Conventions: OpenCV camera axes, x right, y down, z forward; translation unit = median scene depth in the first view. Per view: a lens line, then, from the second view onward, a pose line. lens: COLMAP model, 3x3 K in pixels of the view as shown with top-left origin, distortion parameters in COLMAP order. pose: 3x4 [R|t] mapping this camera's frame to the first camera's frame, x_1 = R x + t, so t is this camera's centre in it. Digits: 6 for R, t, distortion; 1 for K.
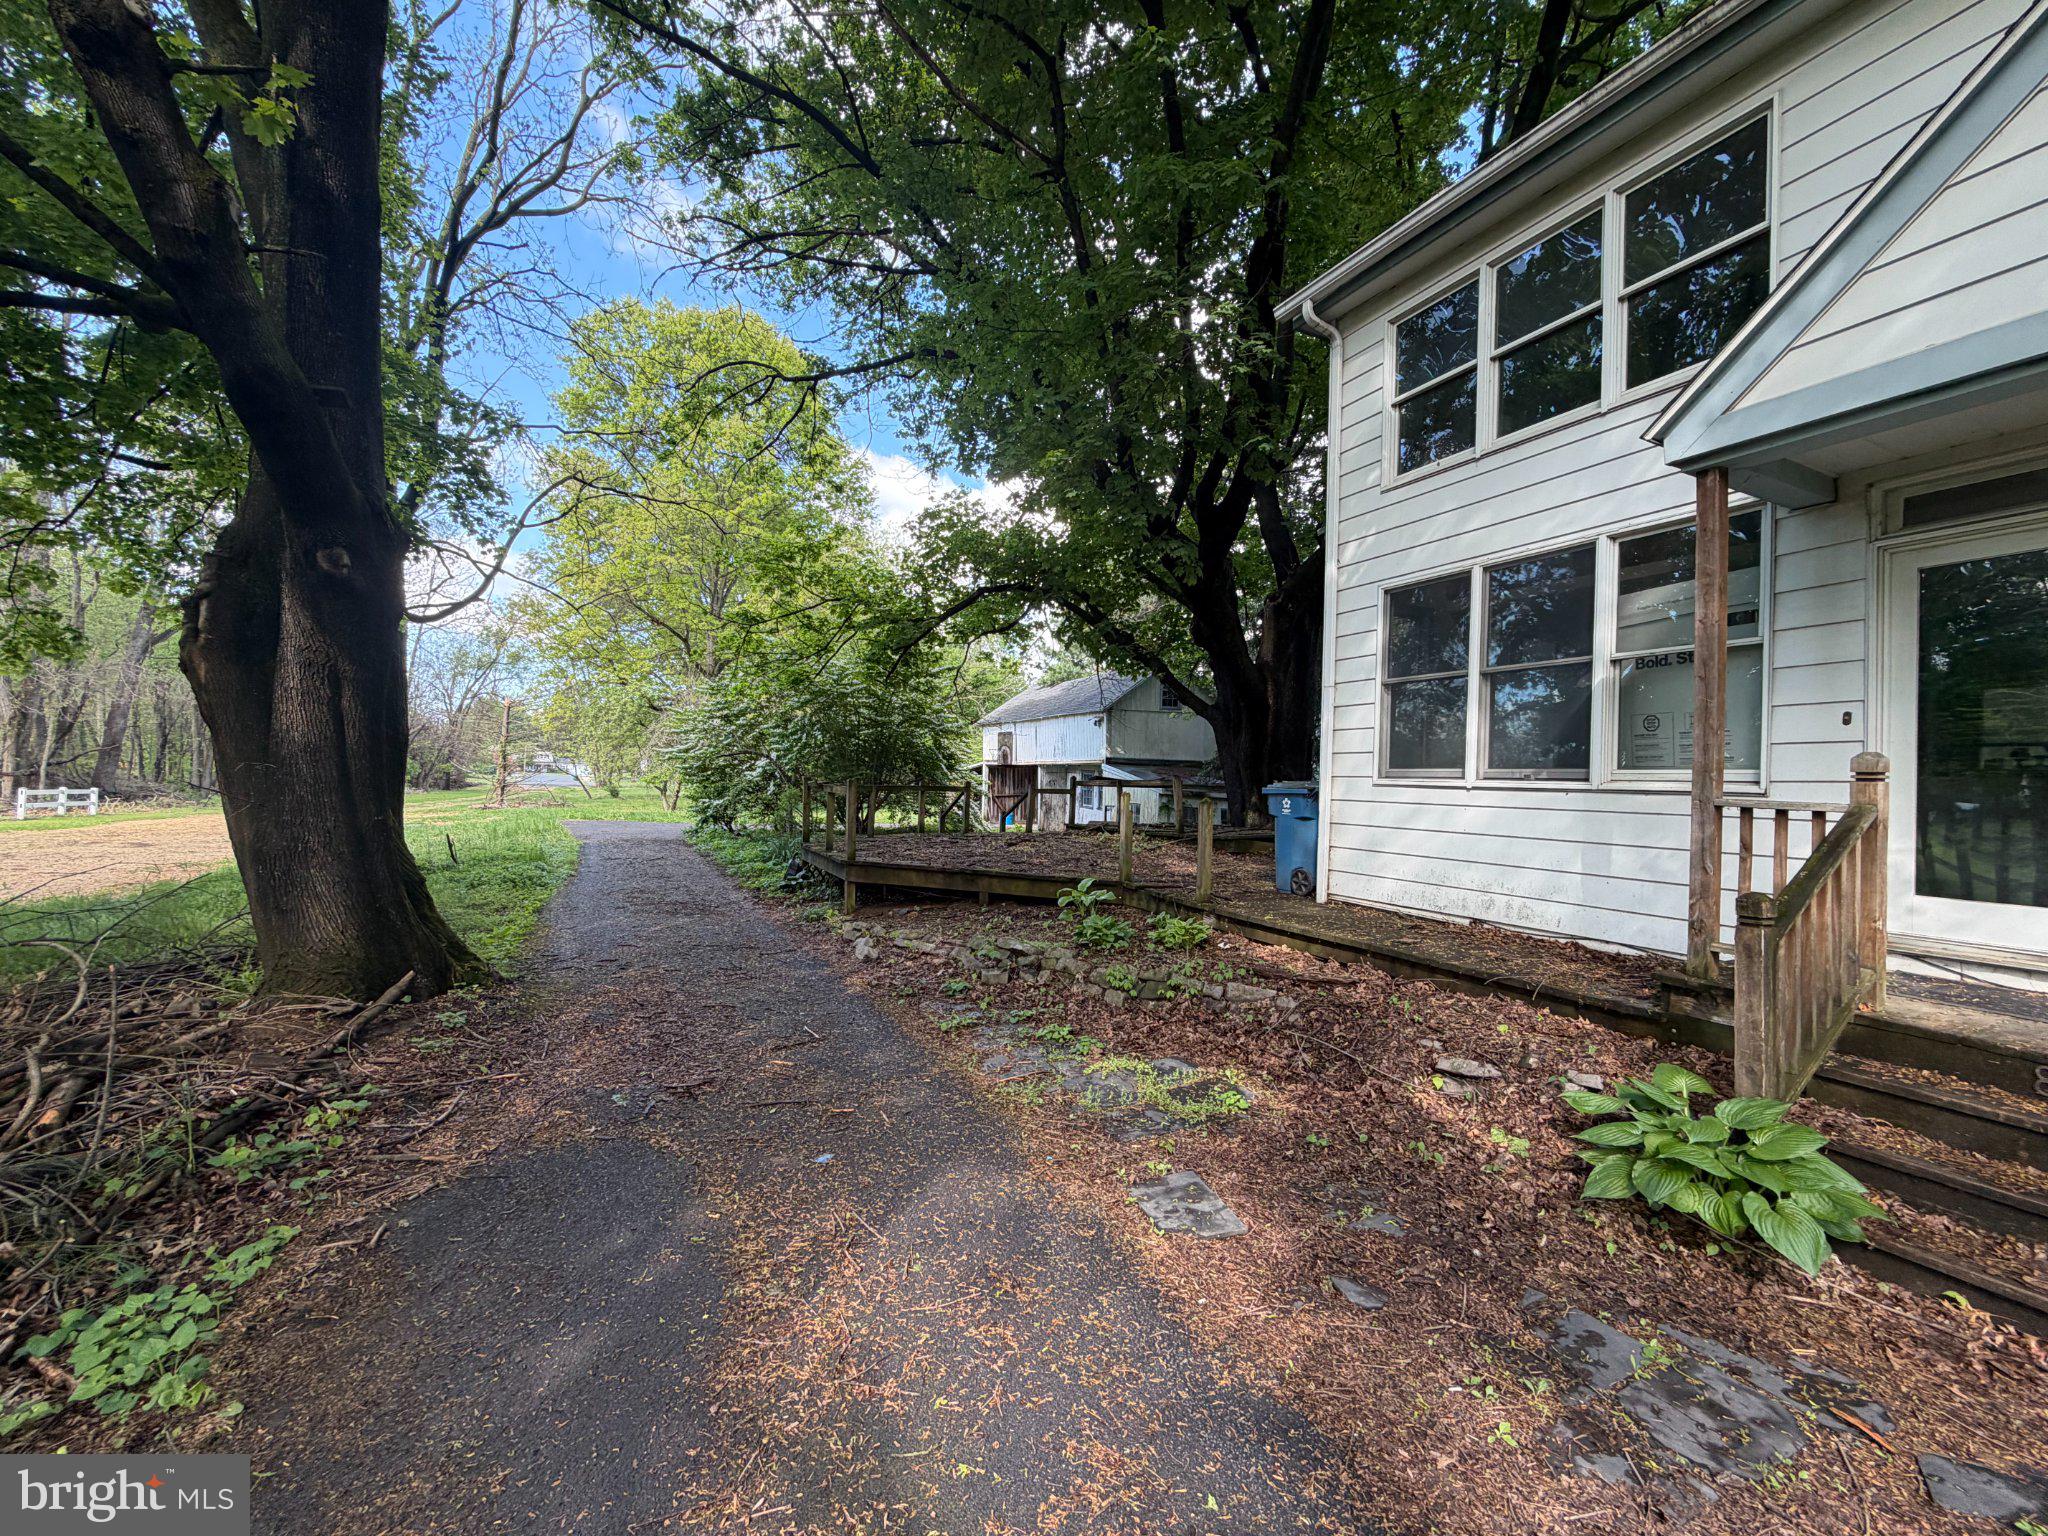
lens RADIAL K [[812.0, 0, 1025.6], [0, 812.0, 770.9], [0, 0, 1]] dist [-0.003028, 0.001212]
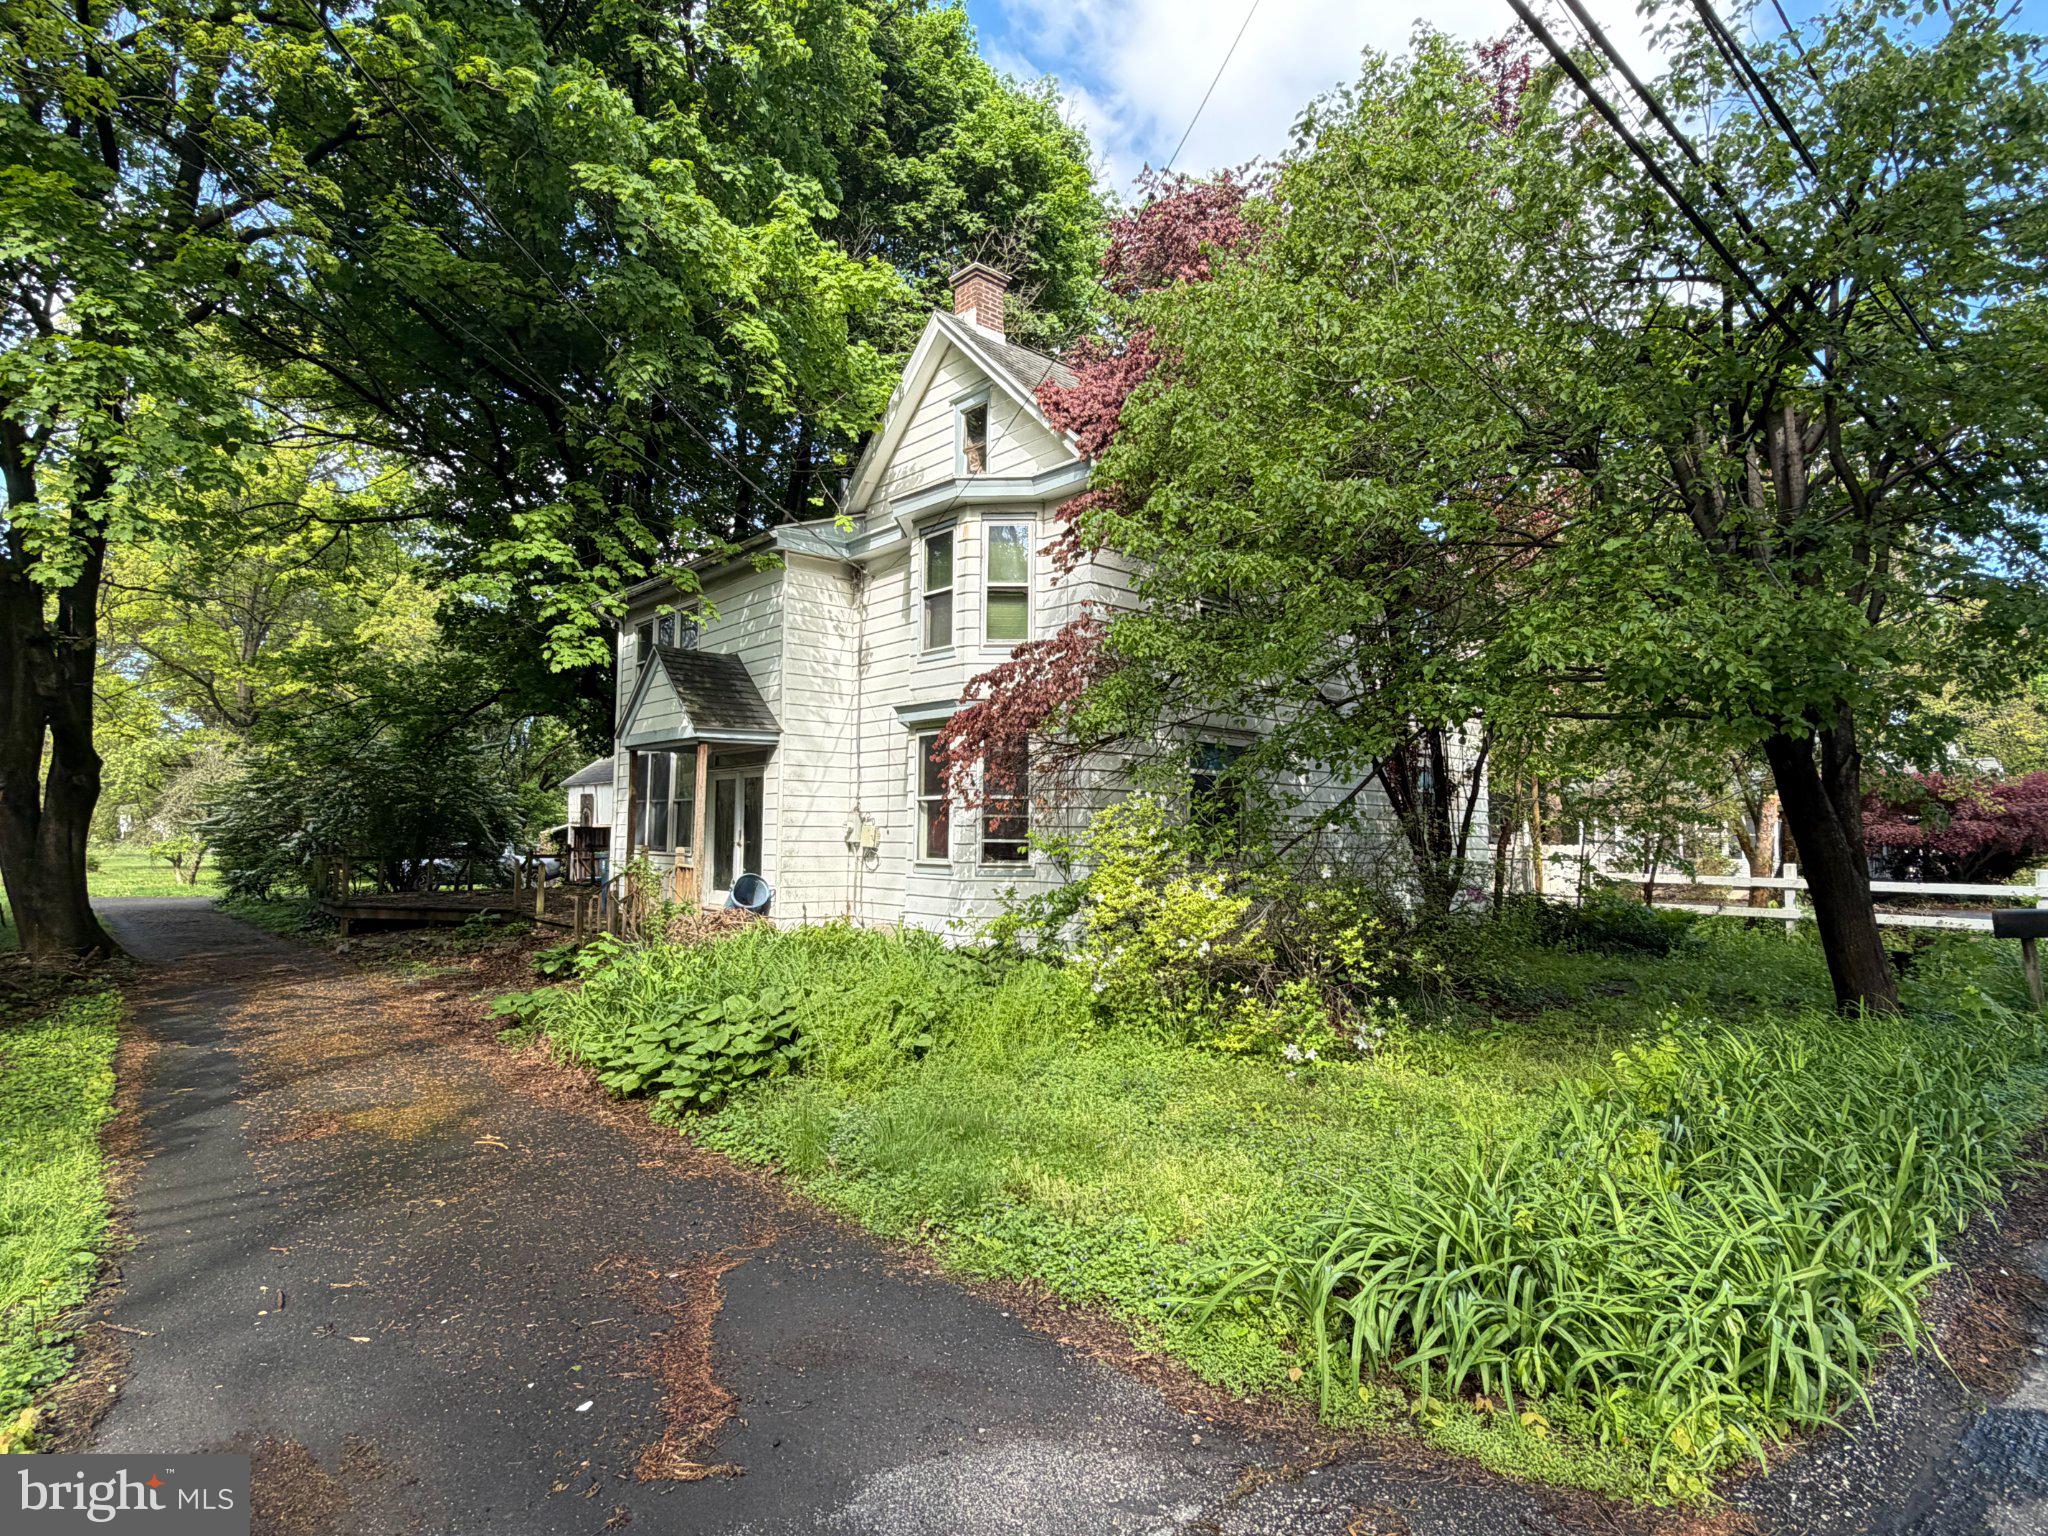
lens RADIAL K [[1090.7, 0, 1022.6], [0, 1090.7, 773.9], [0, 0, 1]] dist [-0.000460, 0.000211]
pose [[0.967317, -0.002657, 0.253557, 0.233105], [0.013075, 0.999138, -0.039408, -0.020639], [-0.253234, 0.041435, 0.966517, -0.630332]]
